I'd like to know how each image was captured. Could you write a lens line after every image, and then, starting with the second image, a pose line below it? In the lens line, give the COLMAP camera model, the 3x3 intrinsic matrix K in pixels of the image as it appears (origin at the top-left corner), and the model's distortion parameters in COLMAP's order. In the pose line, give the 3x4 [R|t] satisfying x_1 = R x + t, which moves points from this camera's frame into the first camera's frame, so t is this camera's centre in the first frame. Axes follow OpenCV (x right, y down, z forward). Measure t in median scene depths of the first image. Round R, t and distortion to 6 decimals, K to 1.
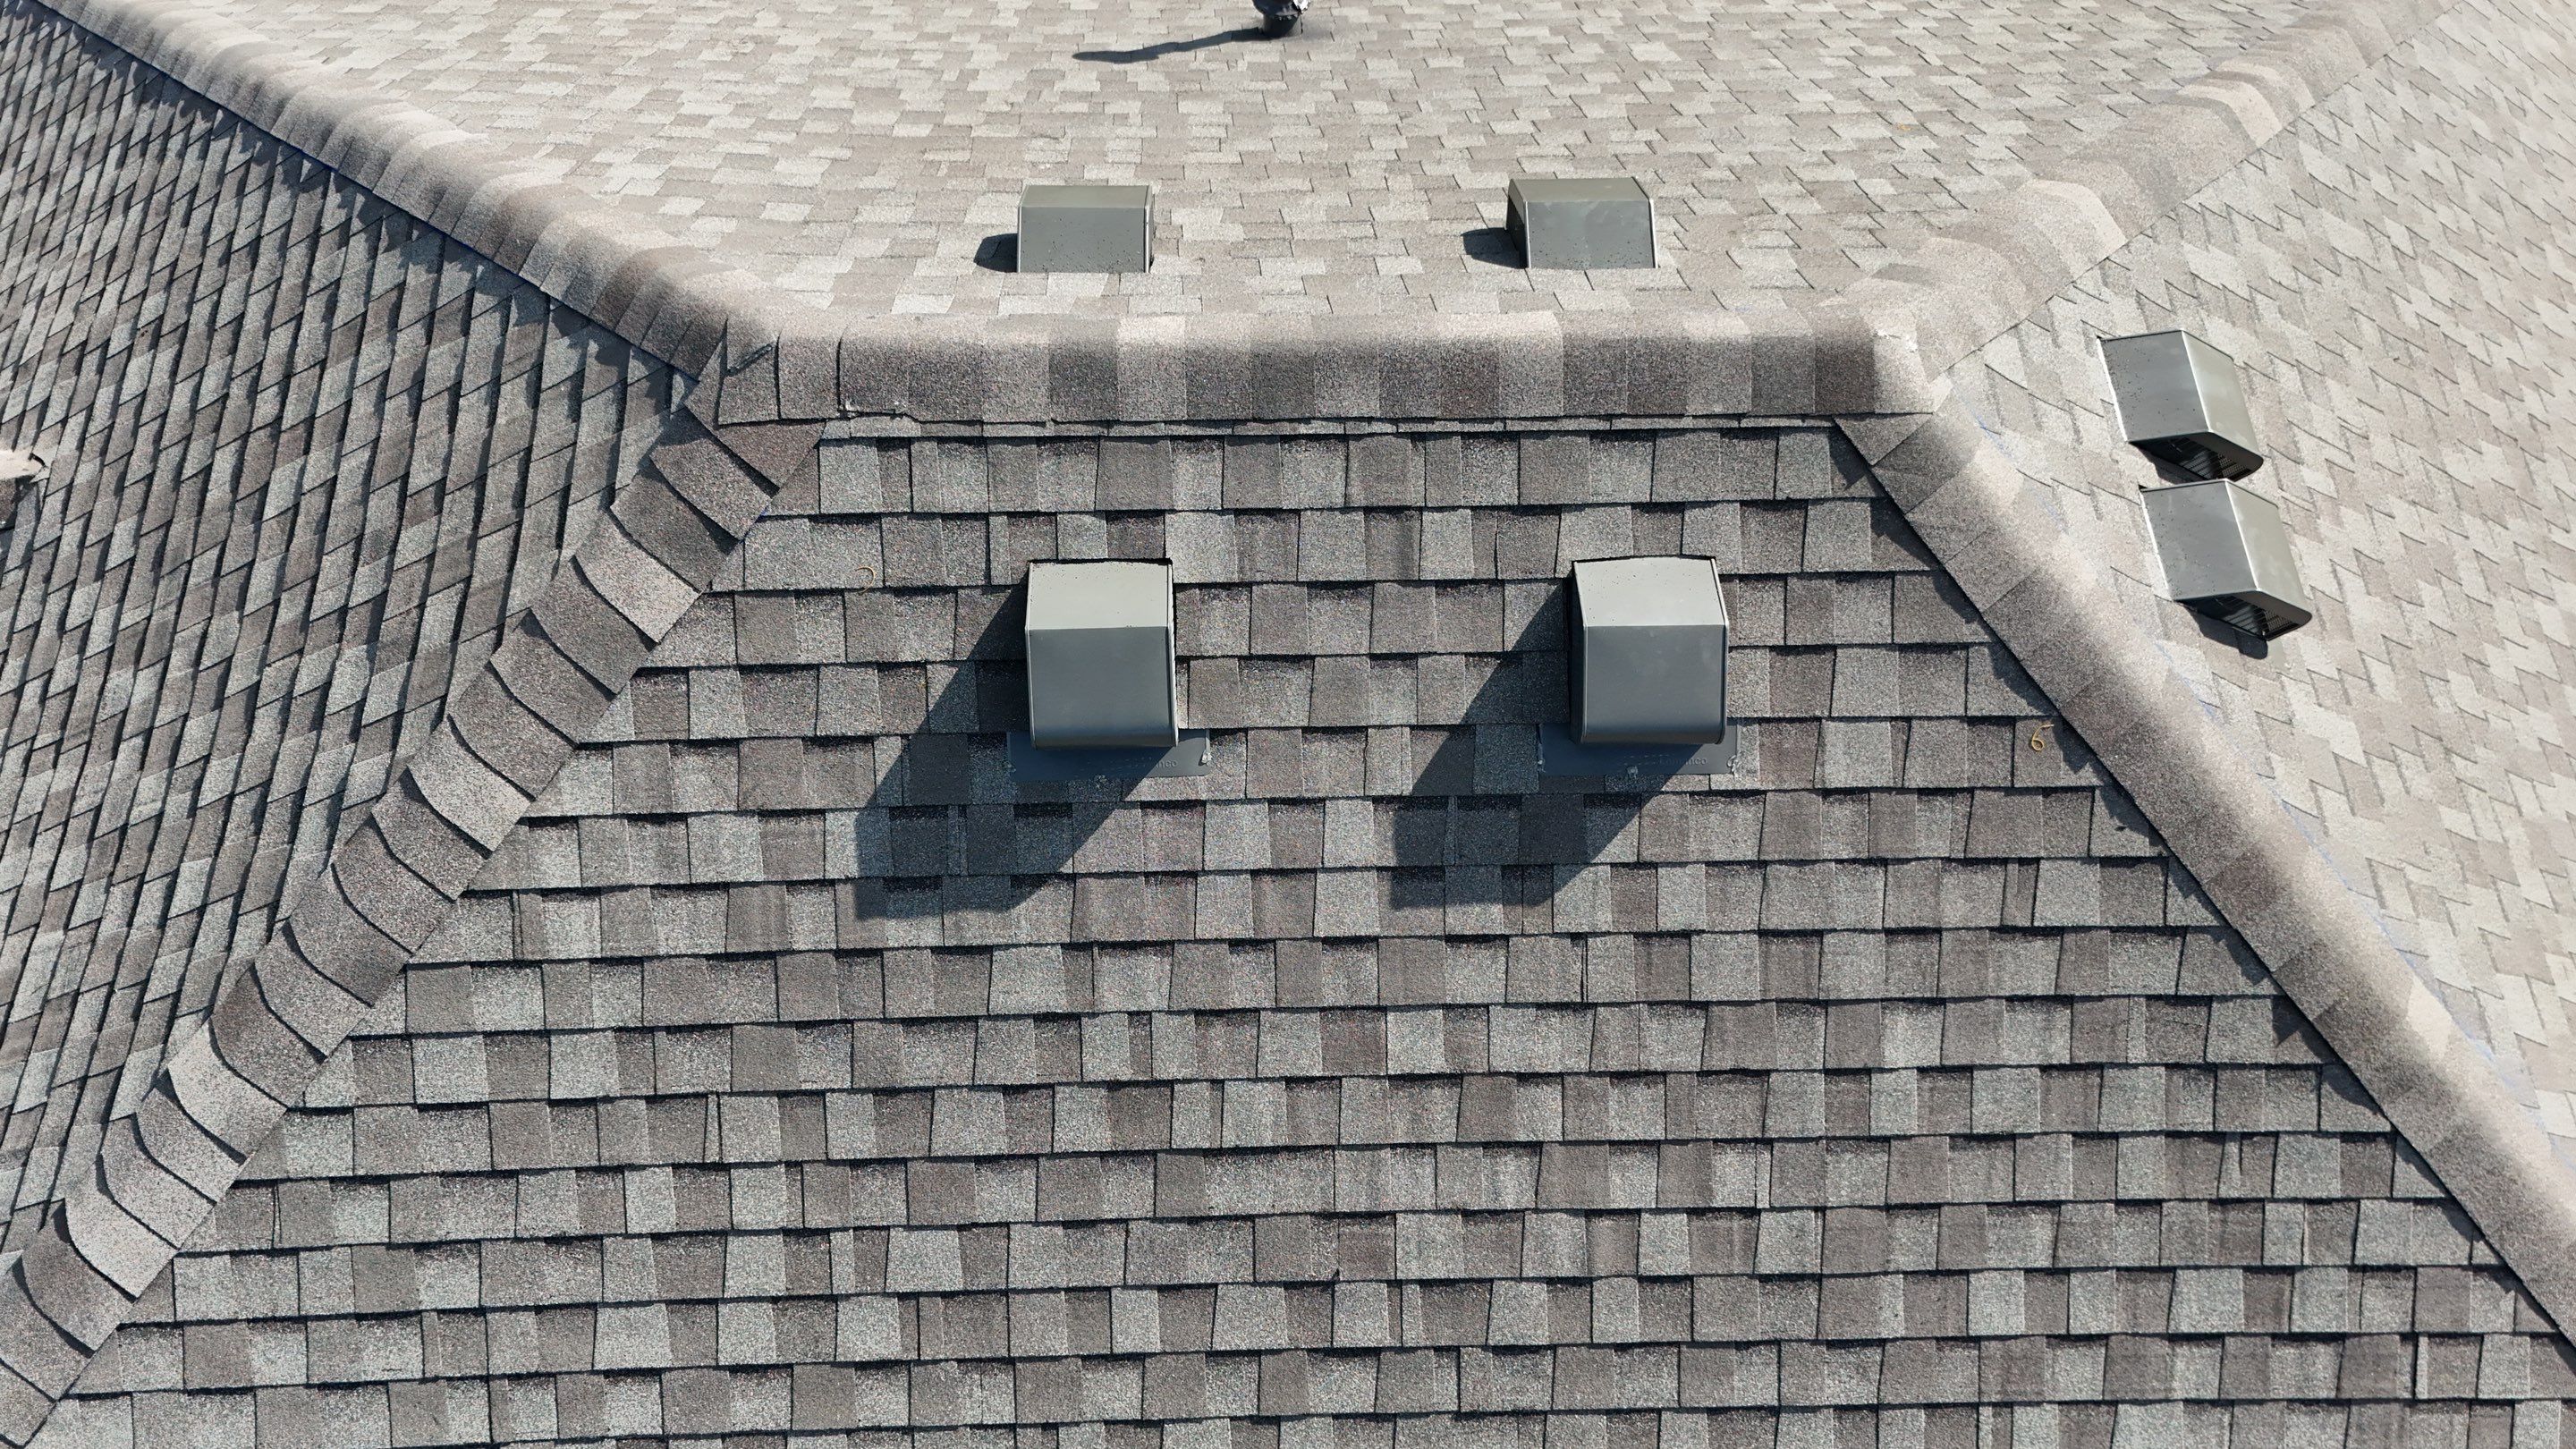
lens RADIAL K [[1910.0, 0, 1292.0], [0, 1910.0, 719.2], [0, 0, 1]] dist [0.068049, -0.065874]
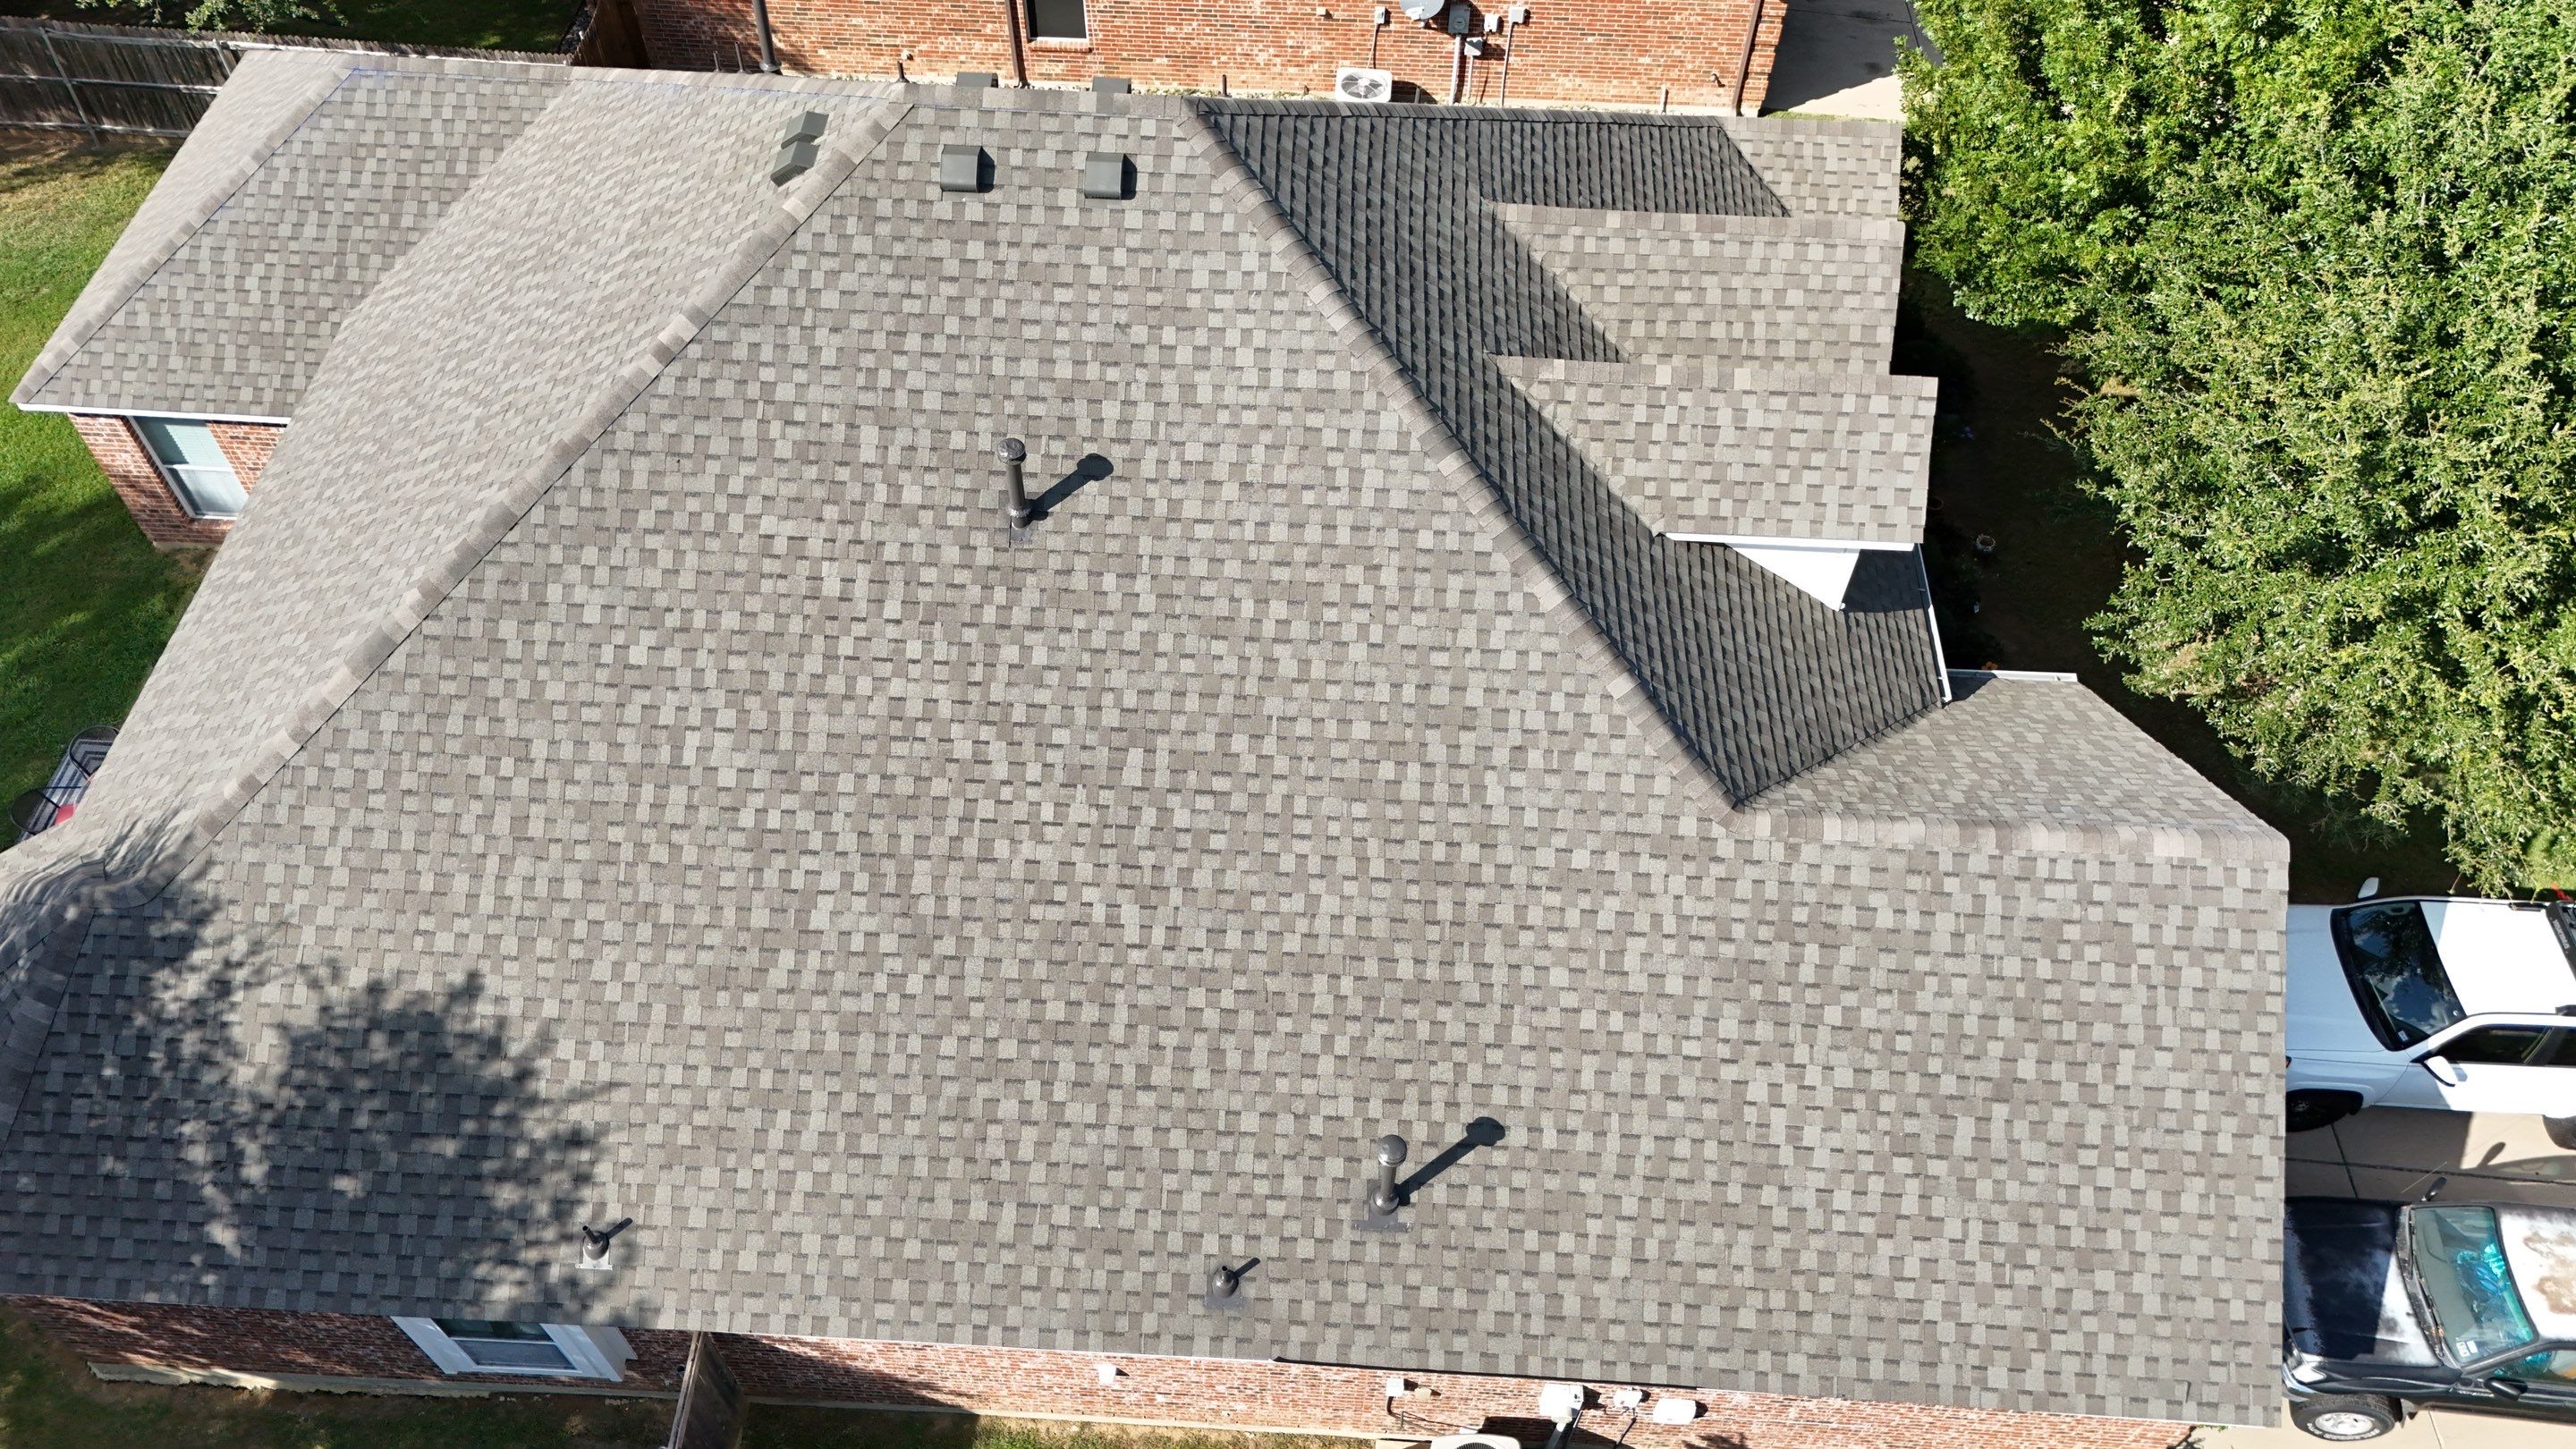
lens RADIAL K [[1910.0, 0, 1312.2], [0, 1910.0, 710.9], [0, 0, 1]] dist [0.068049, -0.065874]
pose [[-0.996775, -0.079518, 0.010822, -0.646990], [0.044625, -0.437135, 0.898288, -4.109705], [-0.066699, 0.895874, 0.439274, 0.345840]]
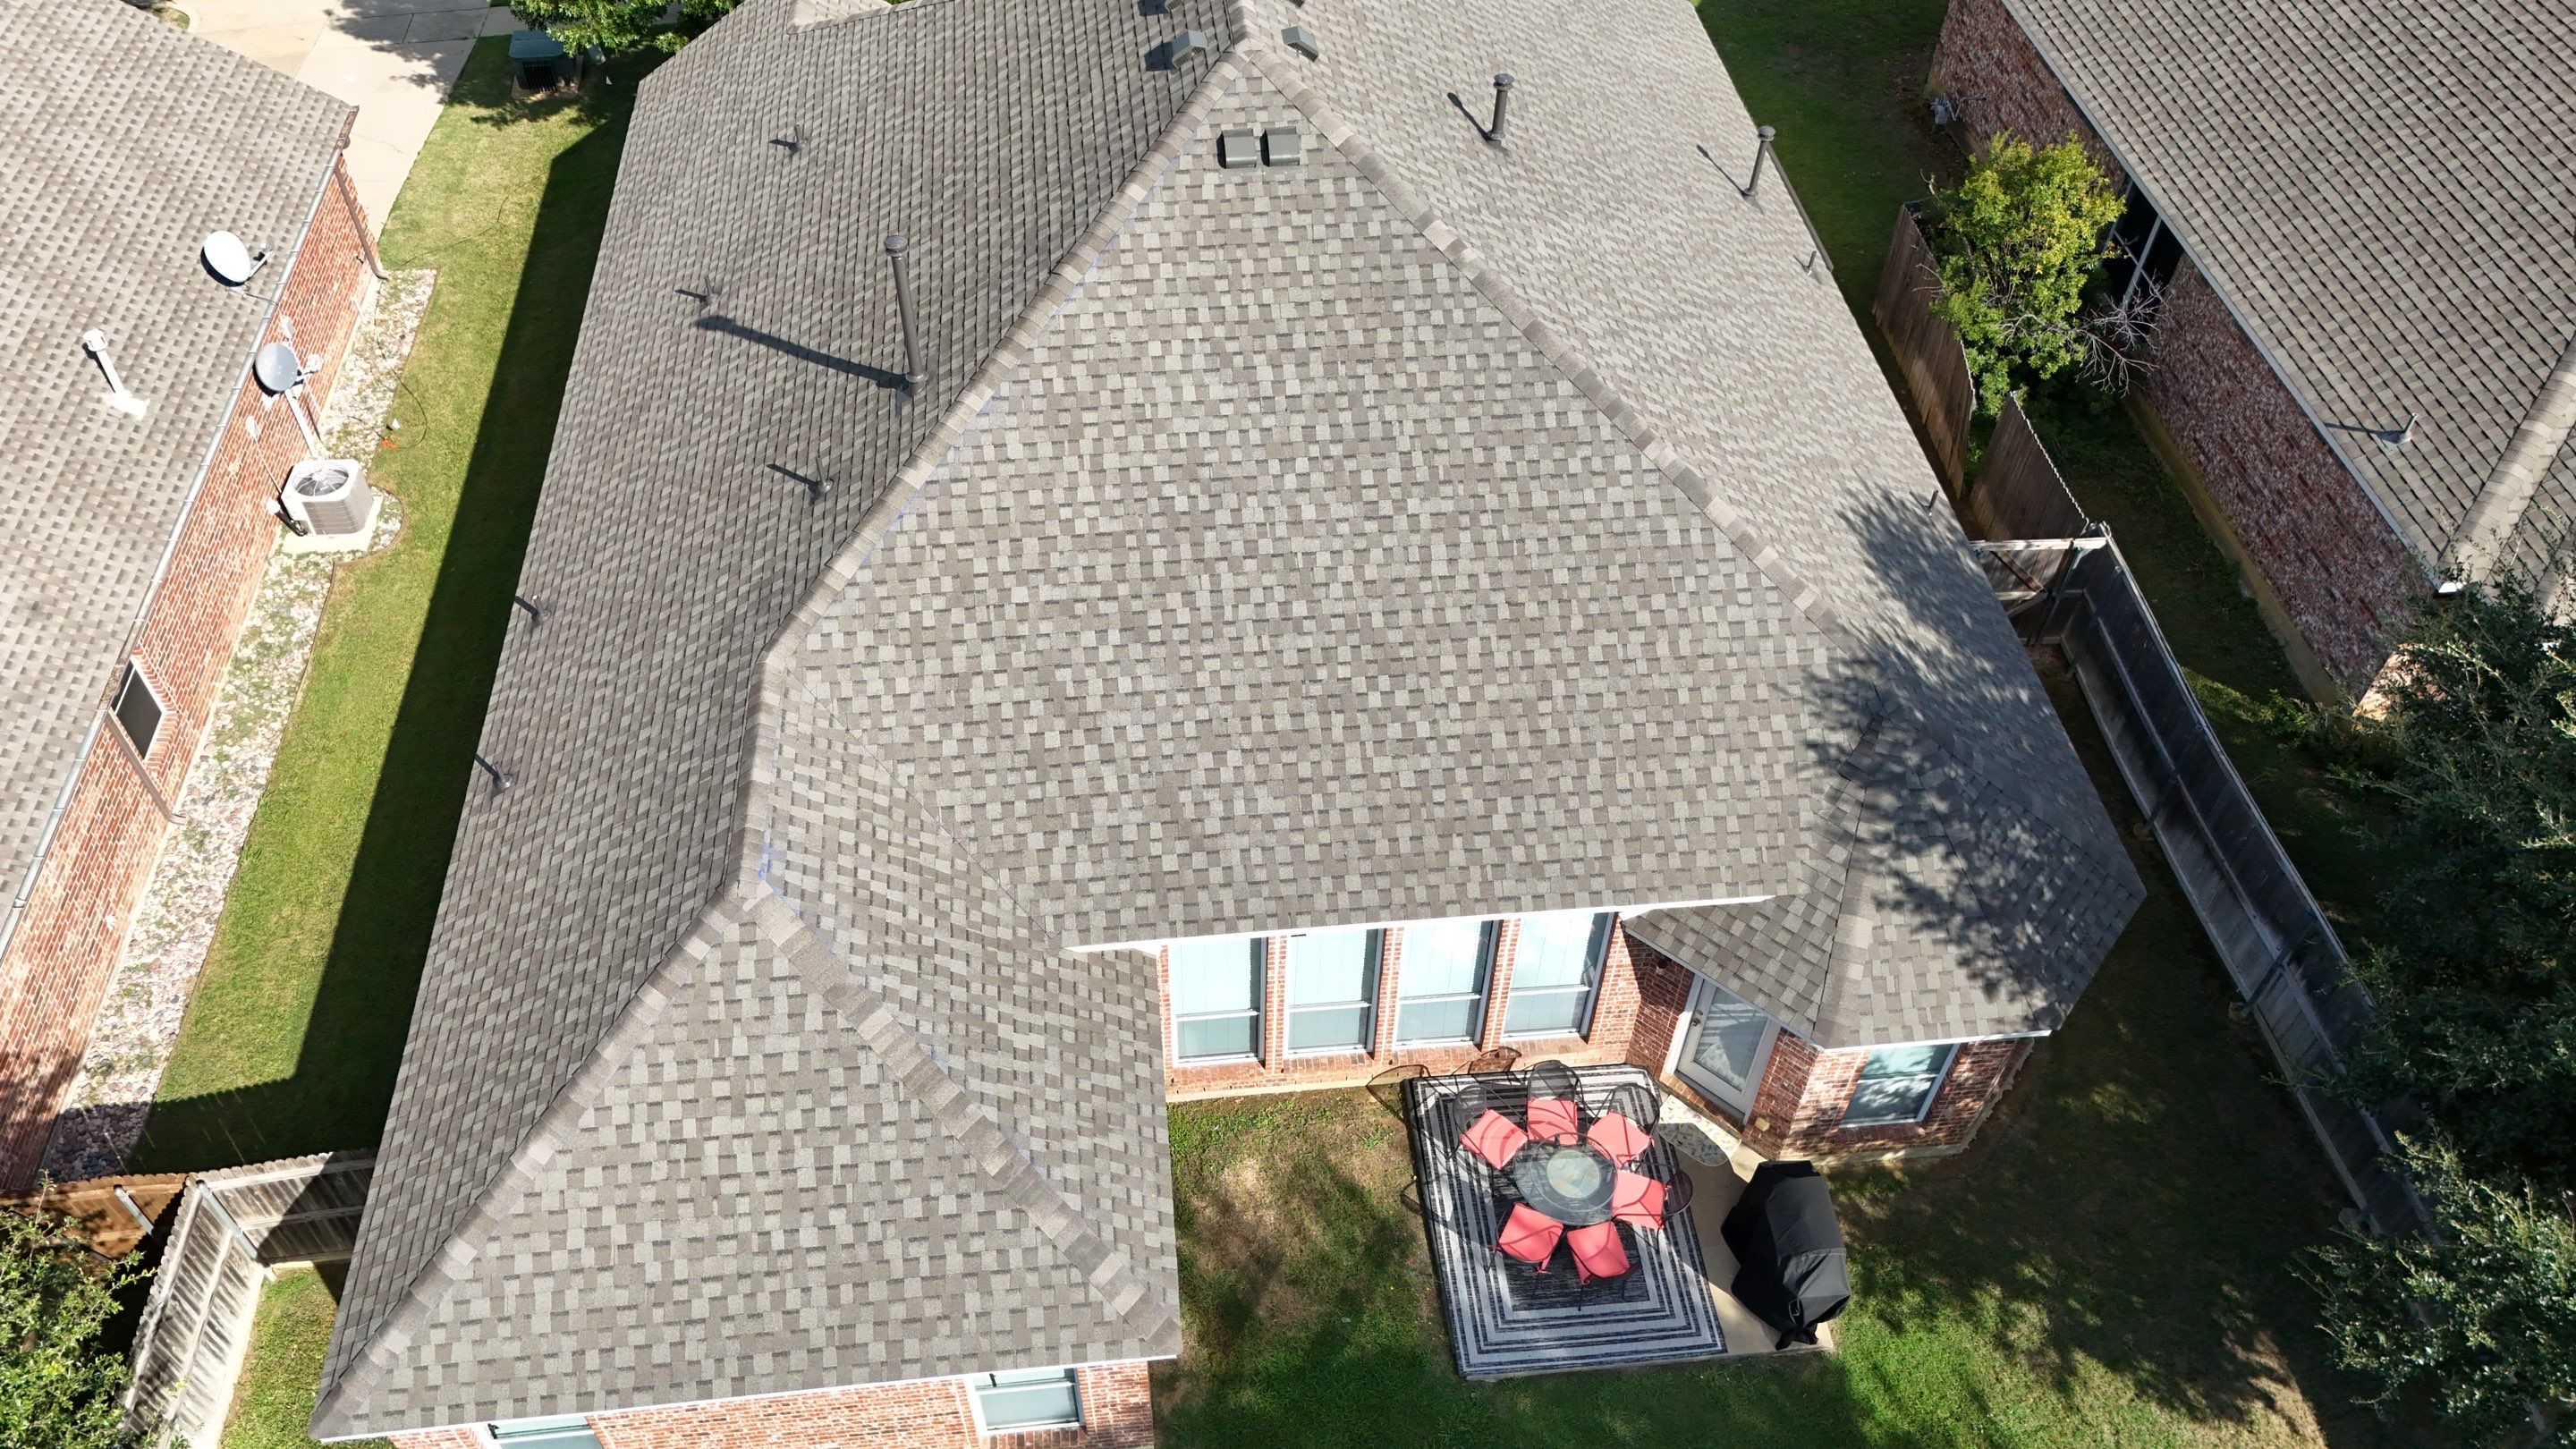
lens RADIAL K [[1971.9, 0, 1294.1], [0, 1971.9, 716.3], [0, 0, 1]] dist [0.032197, -0.000170]
pose [[0.088605, 0.704270, -0.704381, 4.803236], [-0.904815, 0.352594, 0.238720, -0.852647], [0.416484, 0.616183, 0.668476, -1.170687]]
